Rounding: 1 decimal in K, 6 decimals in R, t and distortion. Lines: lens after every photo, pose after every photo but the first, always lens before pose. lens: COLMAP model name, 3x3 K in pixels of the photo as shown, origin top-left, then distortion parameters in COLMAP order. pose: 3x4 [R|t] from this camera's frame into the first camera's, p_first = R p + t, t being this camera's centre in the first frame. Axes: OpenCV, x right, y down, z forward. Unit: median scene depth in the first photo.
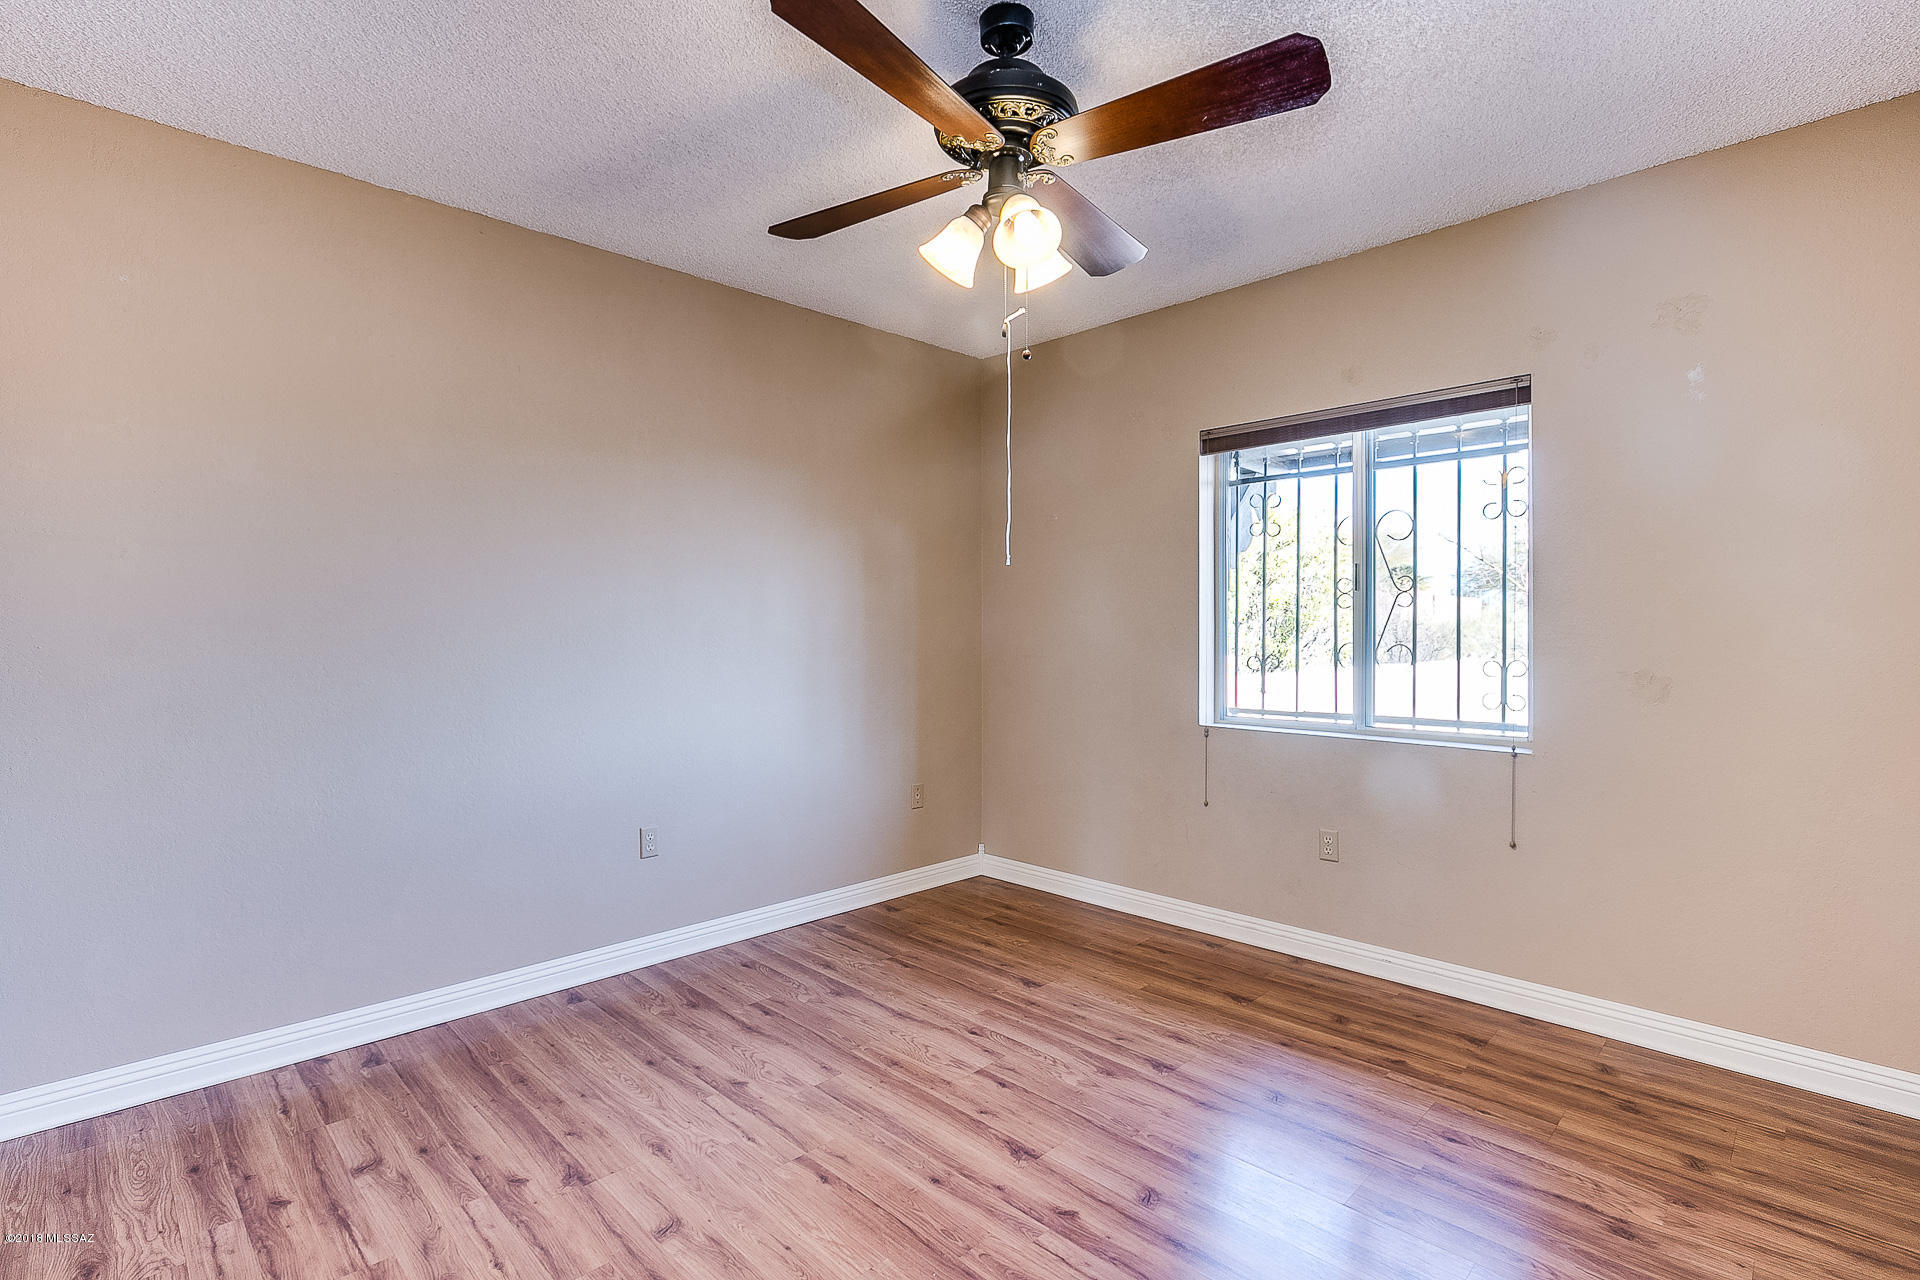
lens RADIAL K [[906.0, 0, 961.0], [0, 906.0, 627.7], [0, 0, 1]] dist [-0.005915, -0.002033]
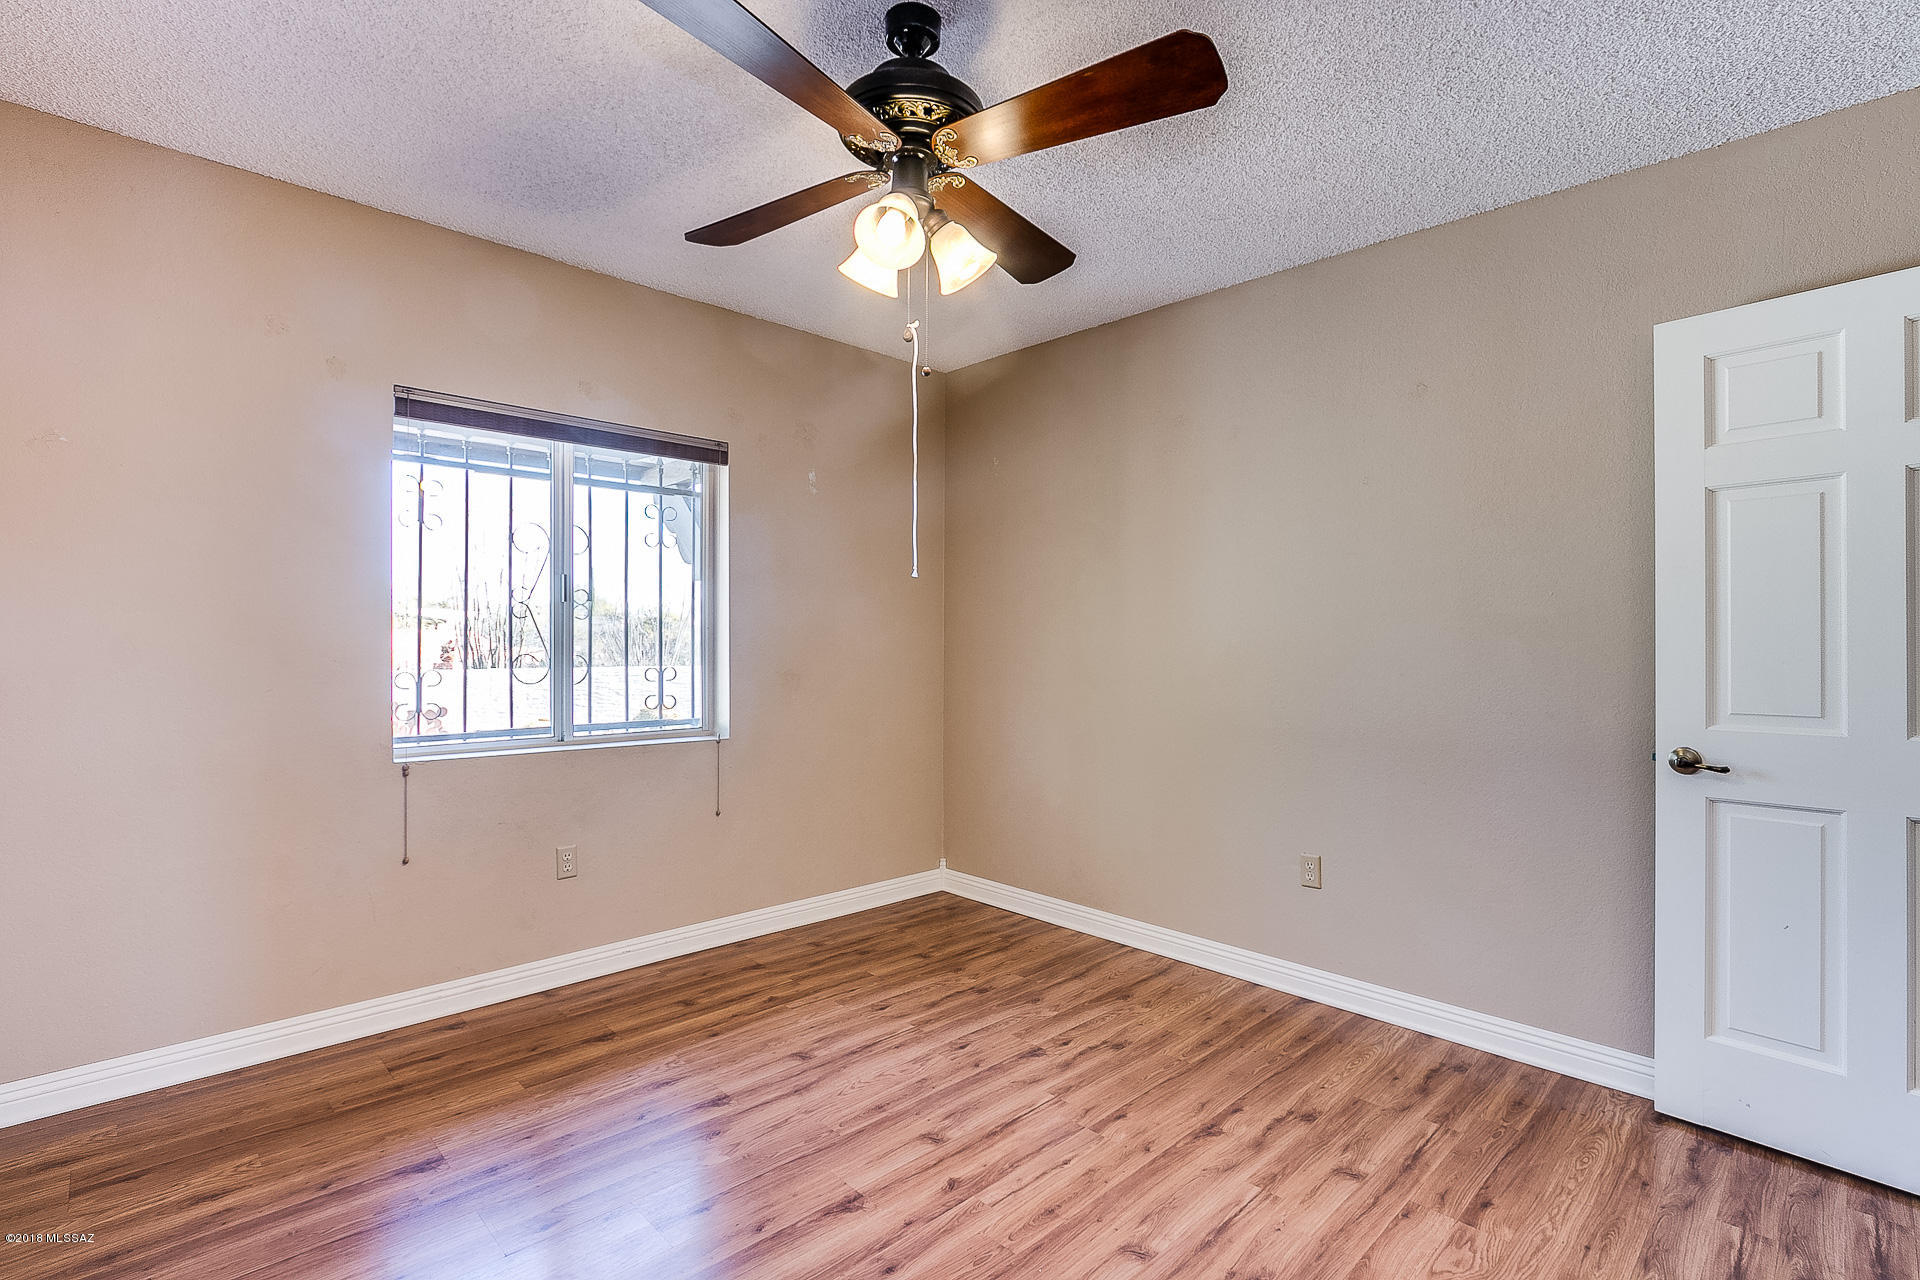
lens RADIAL K [[906.0, 0, 942.9], [0, 906.0, 630.4], [0, 0, 1]] dist [-0.005915, -0.002033]
pose [[0.024723, 0.015941, 0.999567, -0.699258], [-0.004101, 0.999866, -0.015844, 0.006999], [-0.999686, -0.003708, 0.024785, 0.716492]]
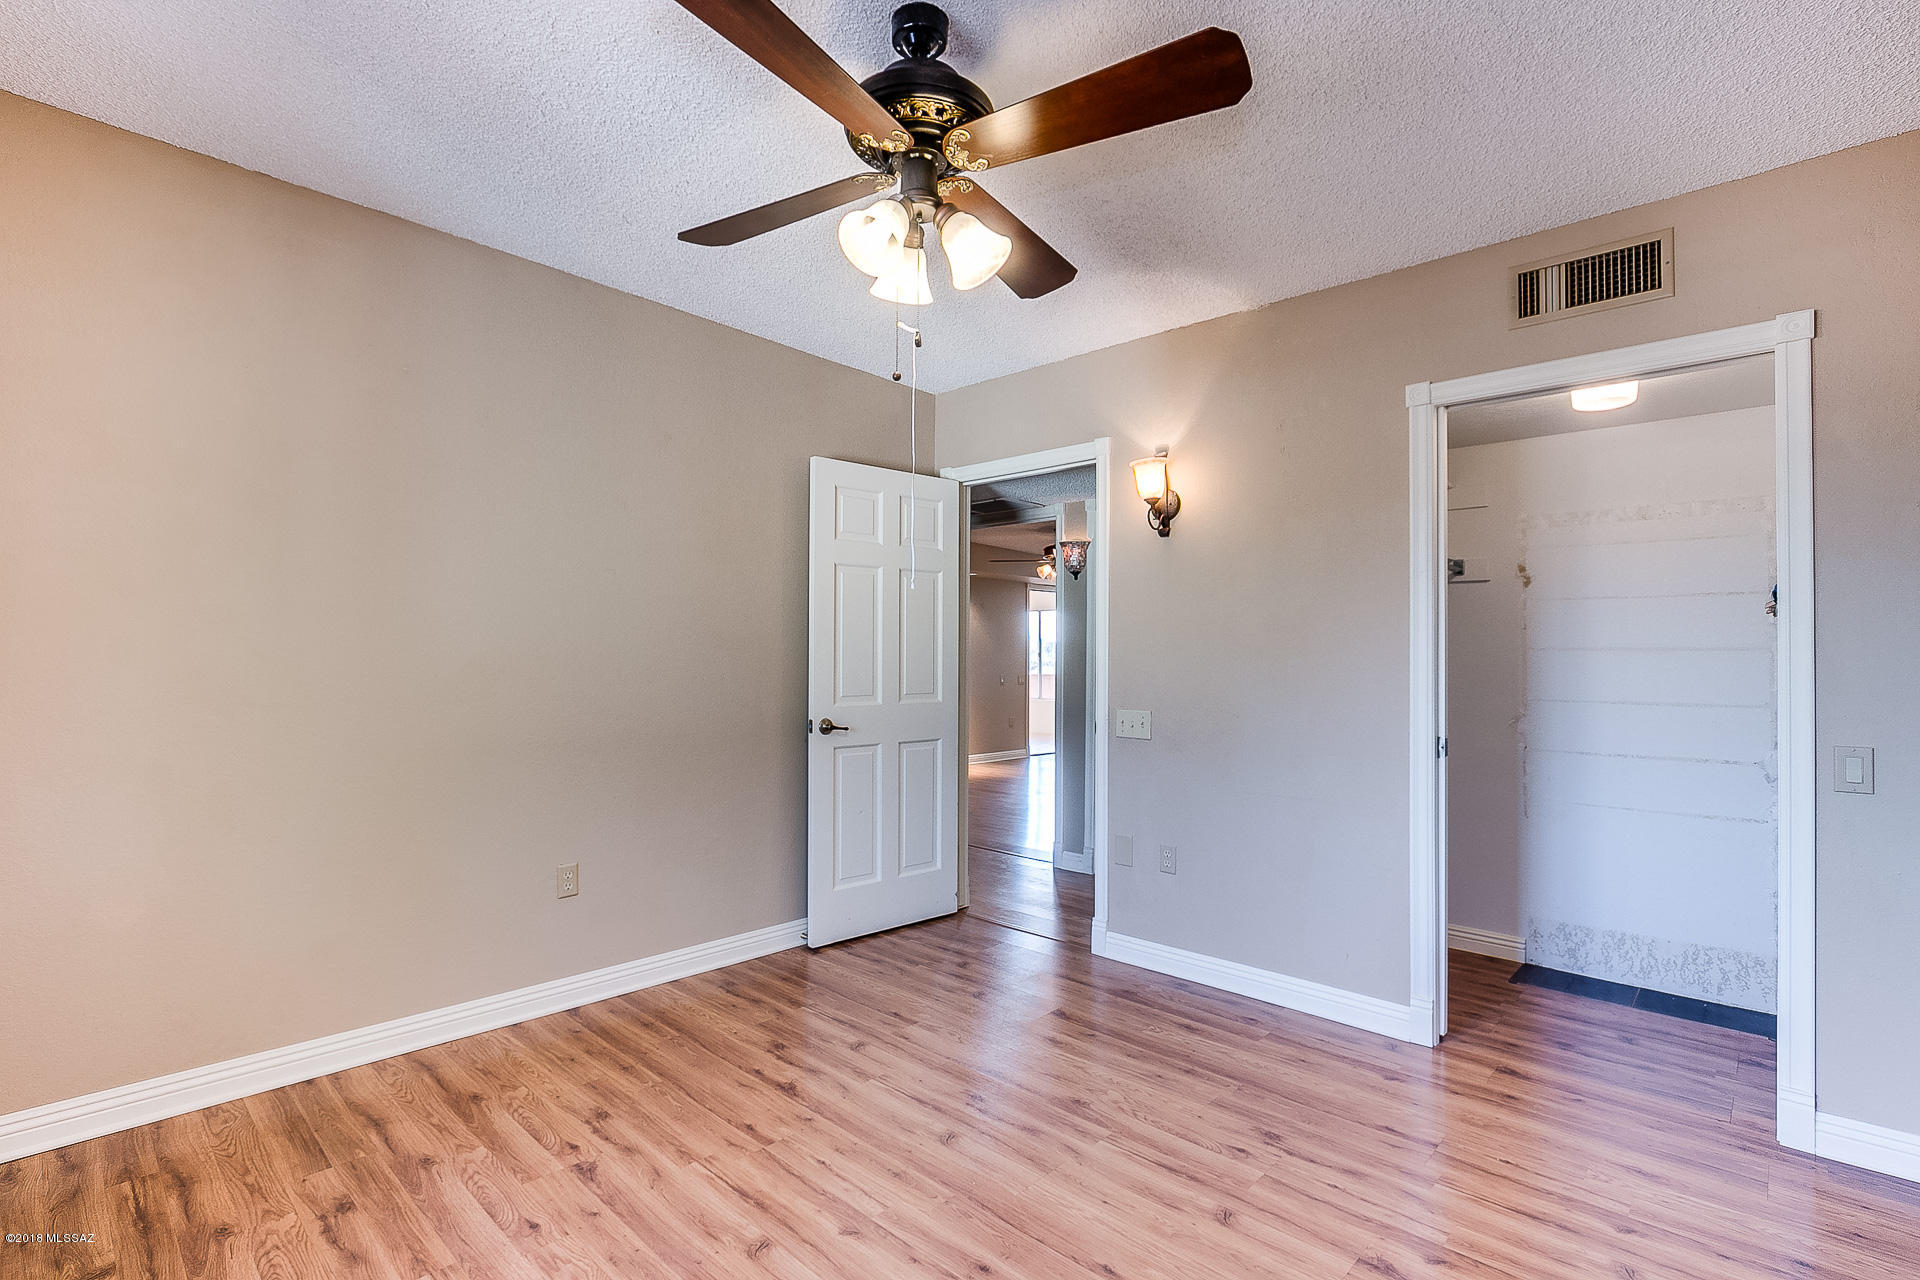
lens RADIAL K [[906.0, 0, 967.7], [0, 906.0, 625.4], [0, 0, 1]] dist [-0.005915, -0.002033]
pose [[-0.999325, -0.006150, -0.036214, 0.019022], [-0.004958, 0.999446, -0.032914, 0.001901], [0.036396, -0.032712, -0.998802, 1.478265]]
